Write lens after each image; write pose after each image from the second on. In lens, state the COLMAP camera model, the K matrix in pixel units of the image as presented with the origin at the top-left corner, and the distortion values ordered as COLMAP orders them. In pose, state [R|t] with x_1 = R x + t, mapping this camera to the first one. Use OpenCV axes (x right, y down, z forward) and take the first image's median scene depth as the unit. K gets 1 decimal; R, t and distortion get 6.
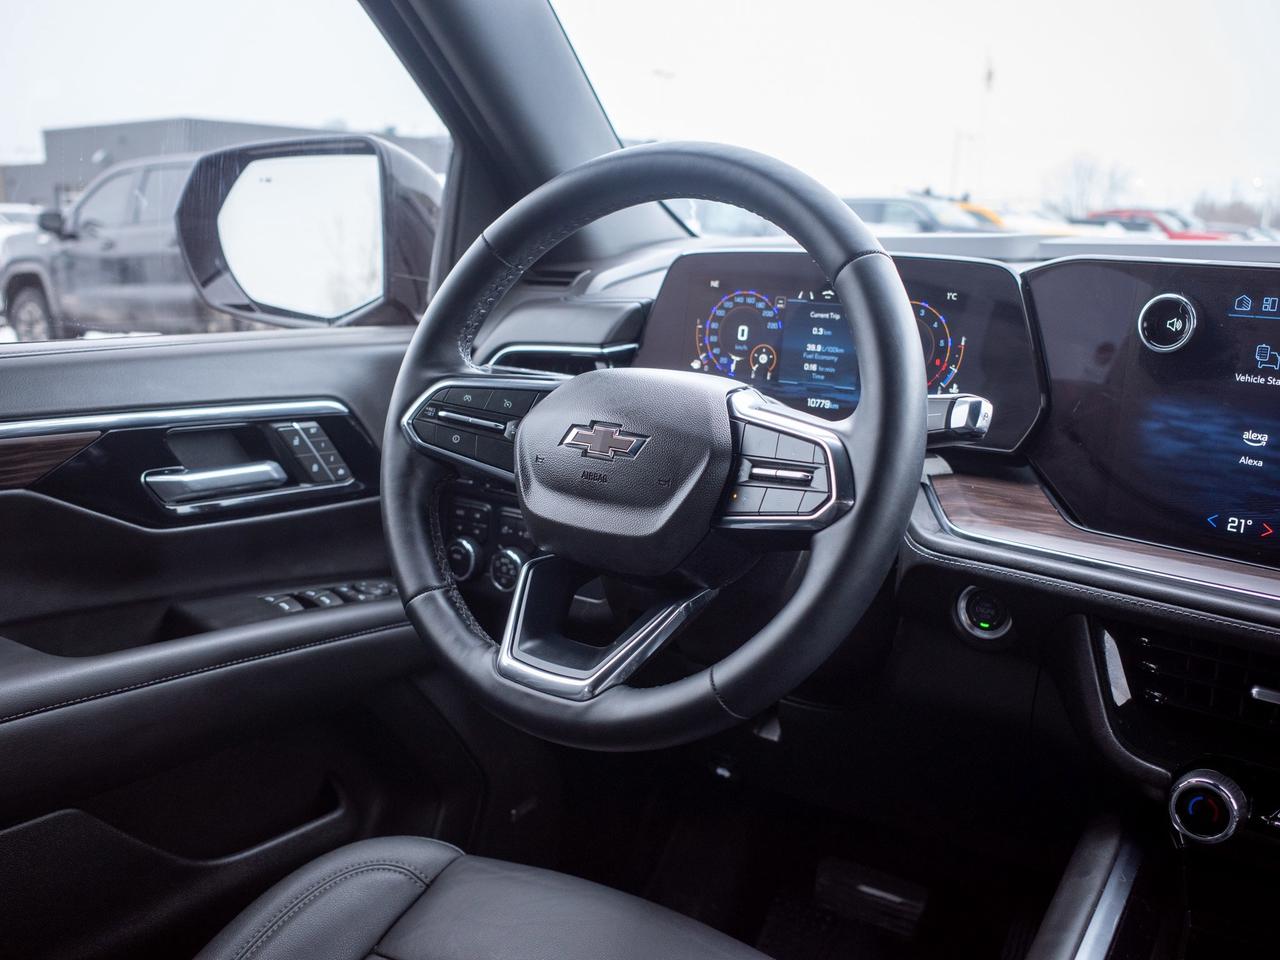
lens RADIAL K [[1149.7, 0, 640.0], [0, 1149.7, 480.0], [0, 0, 1]] dist [-0.046071, 0.014820]
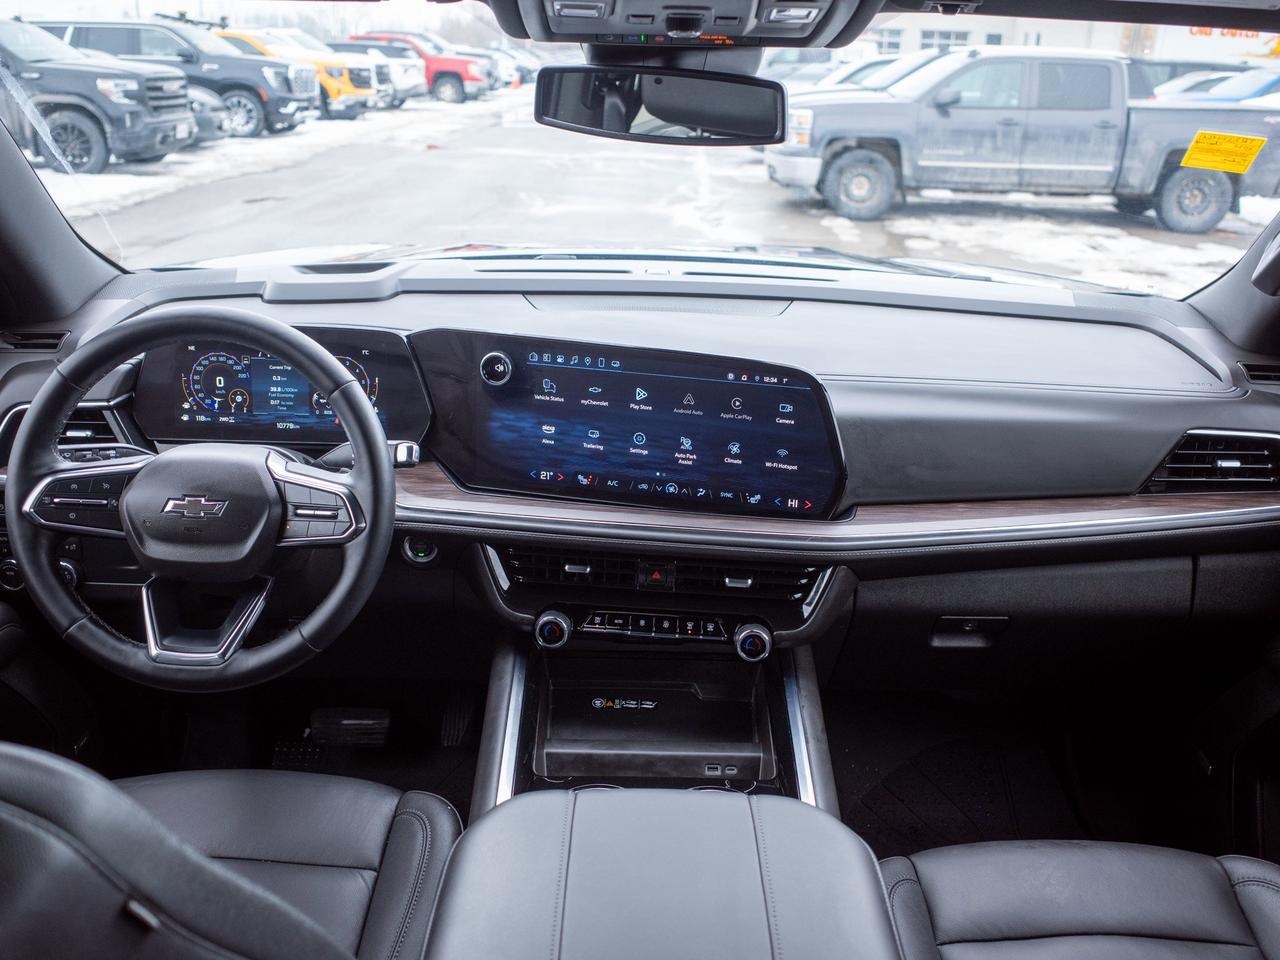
lens RADIAL K [[1149.7, 0, 640.0], [0, 1149.7, 480.0], [0, 0, 1]] dist [-0.046071, 0.014820]
pose [[0.822465, -0.194367, 0.534577, -0.277093], [0.108547, 0.976167, 0.187922, -0.229561], [-0.558363, -0.096532, 0.823962, -0.497857]]
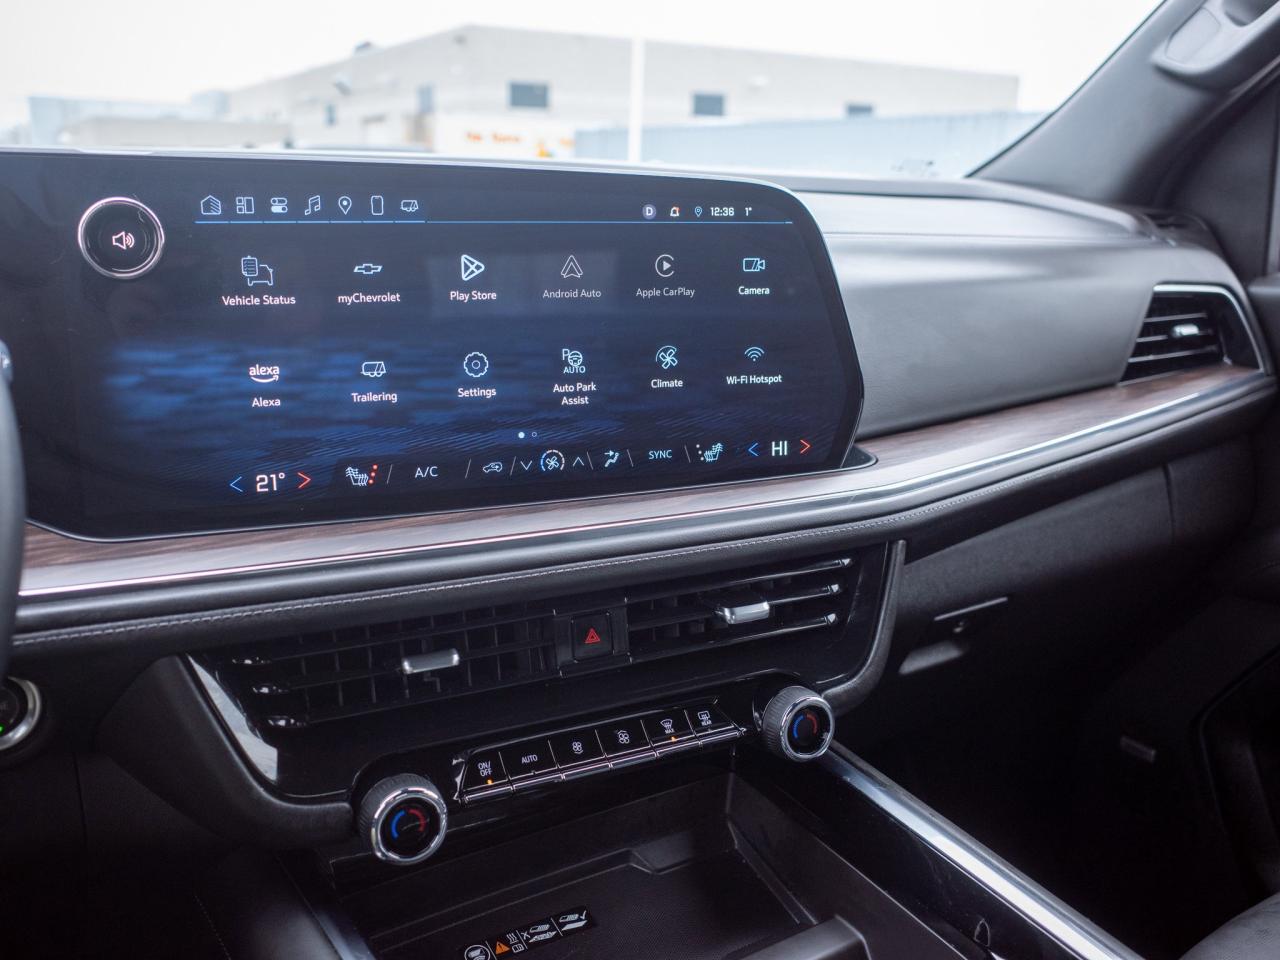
lens RADIAL K [[1155.3, 0, 640.0], [0, 1155.3, 480.0], [0, 0, 1]] dist [-0.064795, 0.075996]
pose [[0.375616, -0.232136, 0.897232, -0.085513], [0.193024, 0.966487, 0.169246, -0.039342], [-0.906452, 0.109616, 0.407836, 0.341944]]
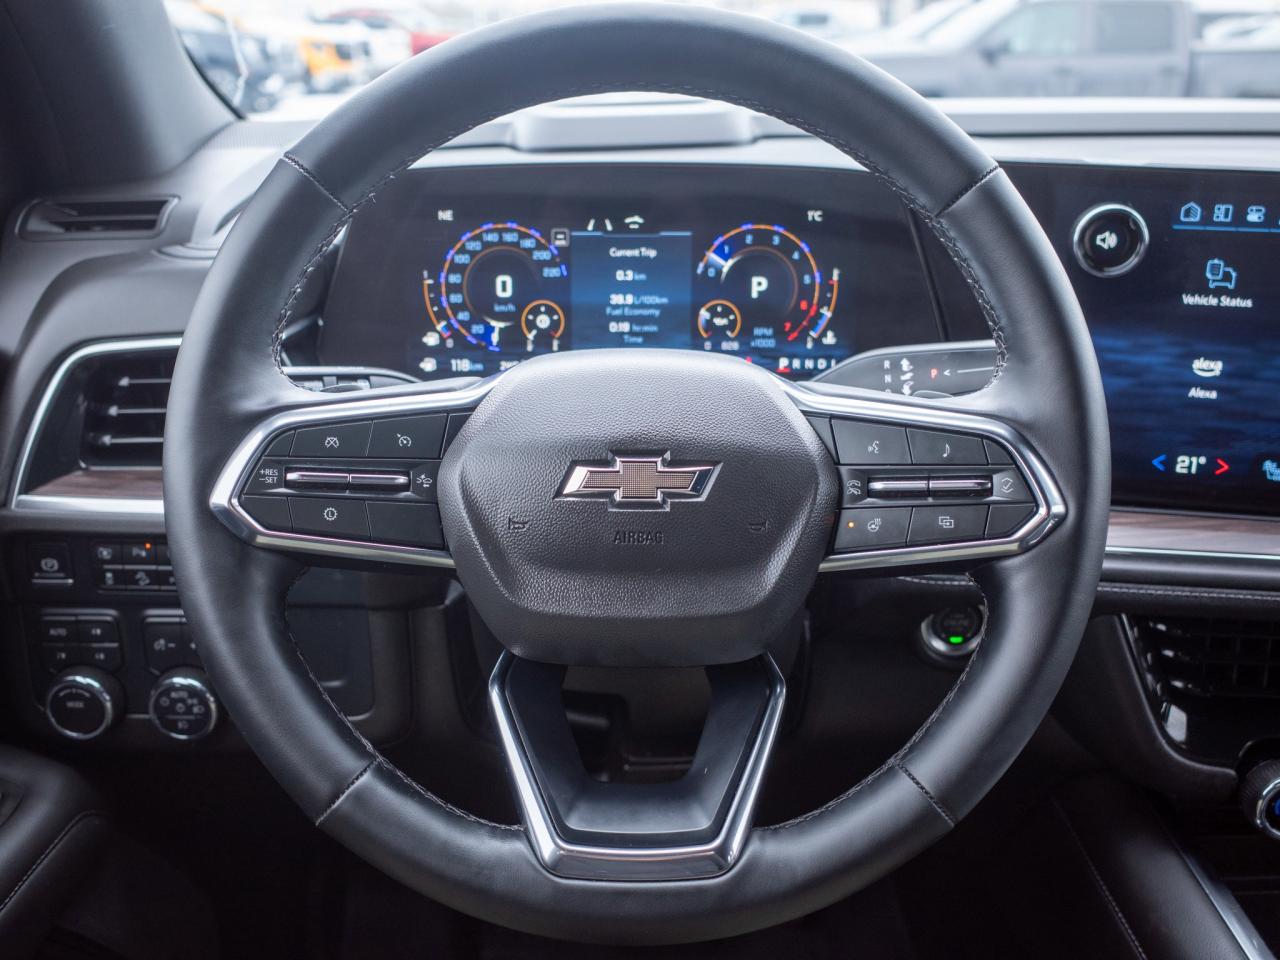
lens RADIAL K [[1155.3, 0, 640.0], [0, 1155.3, 480.0], [0, 0, 1]] dist [-0.064795, 0.075996]
pose [[0.815830, -0.222113, 0.533937, -0.245086], [0.135486, 0.971014, 0.196917, -0.146794], [-0.562197, -0.088310, 0.822275, 0.403335]]
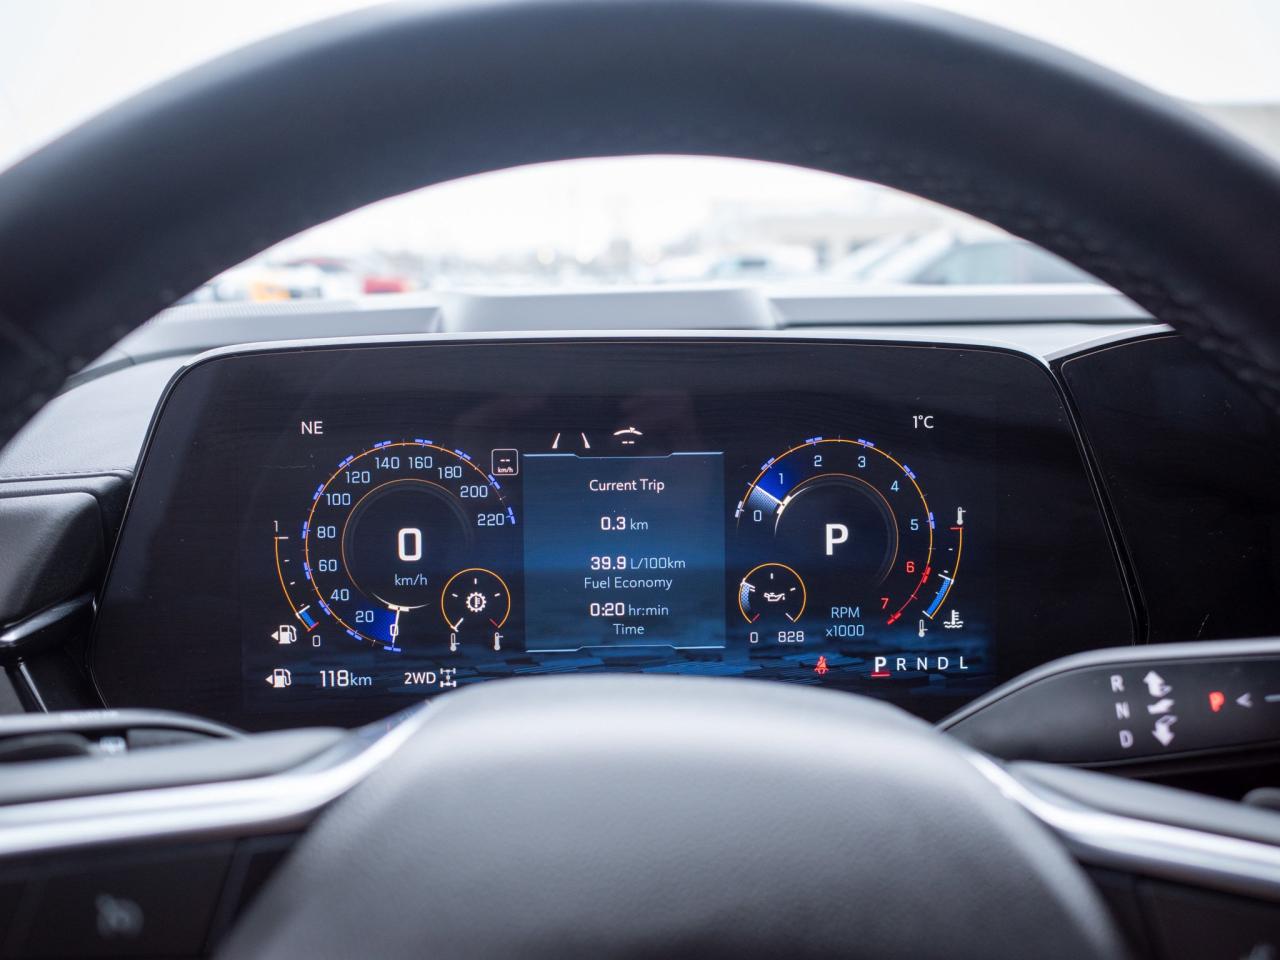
lens RADIAL K [[1155.3, 0, 640.0], [0, 1155.3, 480.0], [0, 0, 1]] dist [-0.064795, 0.075996]
pose [[0.788325, -0.122289, 0.602984, -0.091492], [0.148537, 0.988886, 0.006360, -0.147574], [-0.597060, 0.084552, 0.797728, 0.658646]]
